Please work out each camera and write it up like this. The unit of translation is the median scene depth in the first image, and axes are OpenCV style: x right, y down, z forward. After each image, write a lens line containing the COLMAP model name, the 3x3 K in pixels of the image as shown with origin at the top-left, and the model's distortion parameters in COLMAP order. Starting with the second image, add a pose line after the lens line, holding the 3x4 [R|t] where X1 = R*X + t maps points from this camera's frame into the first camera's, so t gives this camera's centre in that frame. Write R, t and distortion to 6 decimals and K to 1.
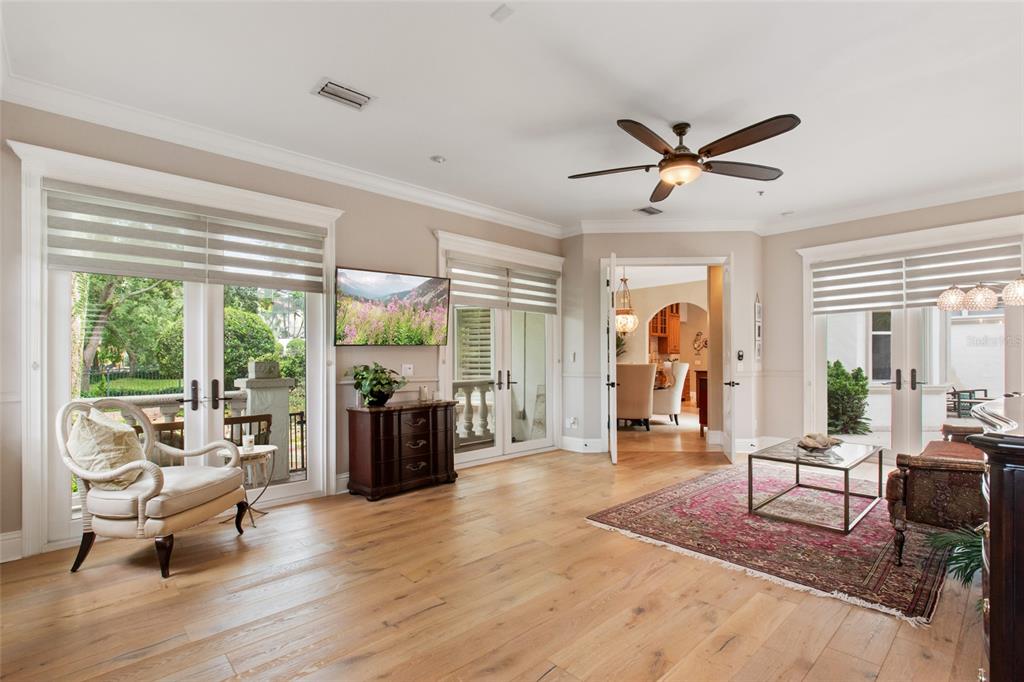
lens RADIAL K [[478.9, 0, 512.5], [0, 478.9, 358.0], [0, 0, 1]] dist [0.001348, 0.000021]
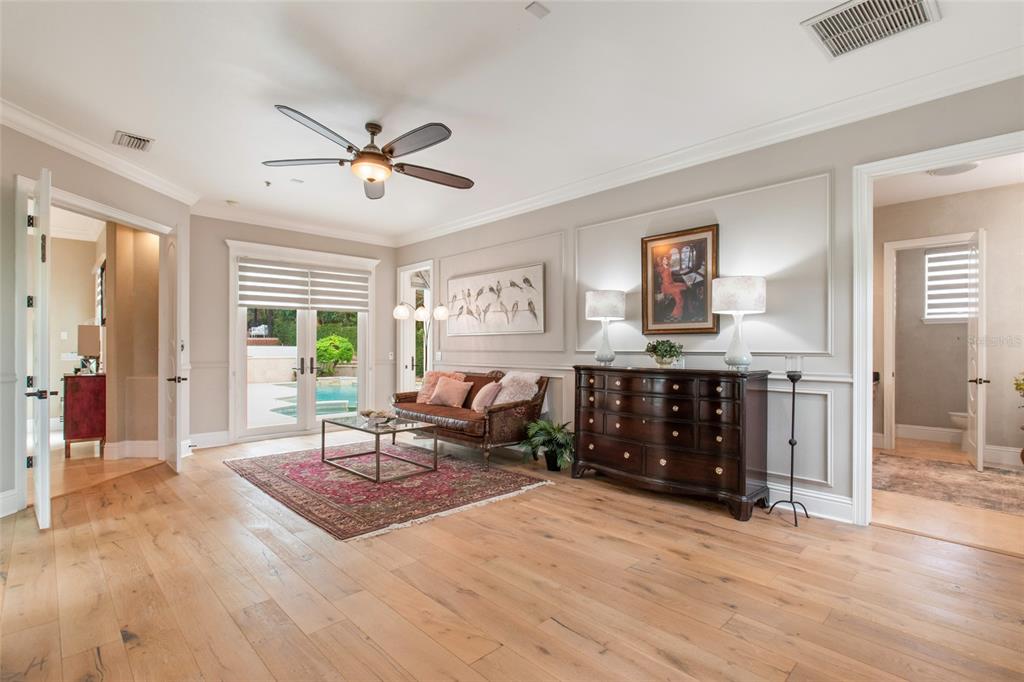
lens RADIAL K [[486.7, 0, 505.5], [0, 486.7, 345.3], [0, 0, 1]] dist [0.001889, 0.000257]
pose [[-0.010823, 0.009287, 0.999898, -0.741416], [-0.004144, 0.999948, -0.009332, 0.000496], [-0.999933, -0.004245, -0.010784, 0.760375]]
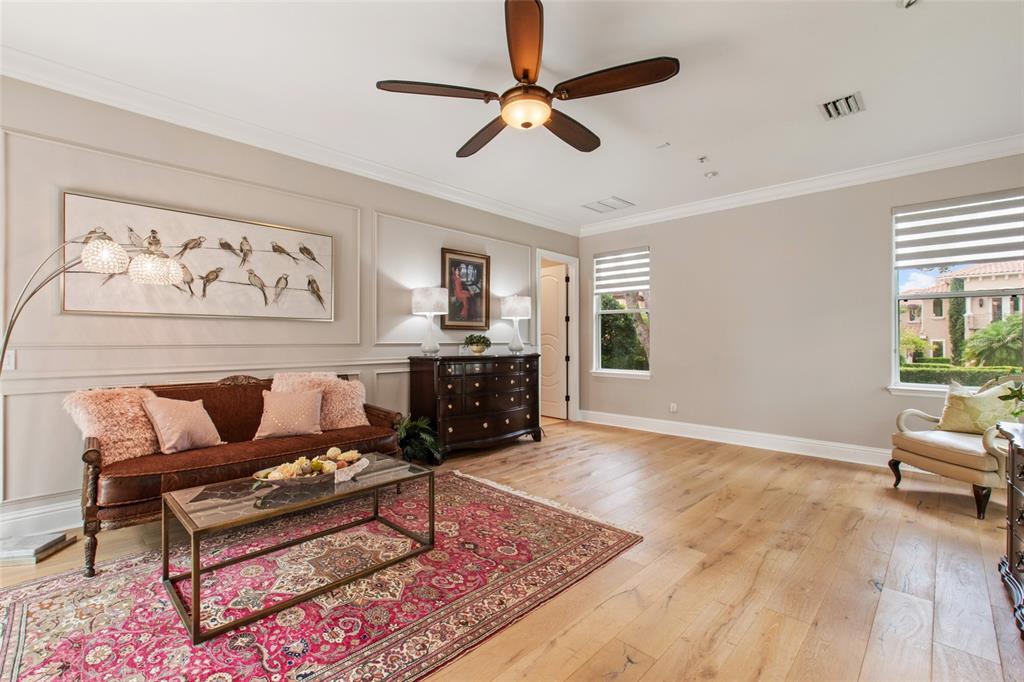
lens RADIAL K [[456.3, 0, 511.1], [0, 456.3, 337.1], [0, 0, 1]] dist [-0.000205, -0.000433]
pose [[-0.998425, 0.002448, -0.056058, 0.443790], [0.003043, 0.999940, -0.010529, -0.000103], [0.056029, -0.010683, -0.998372, 1.860255]]
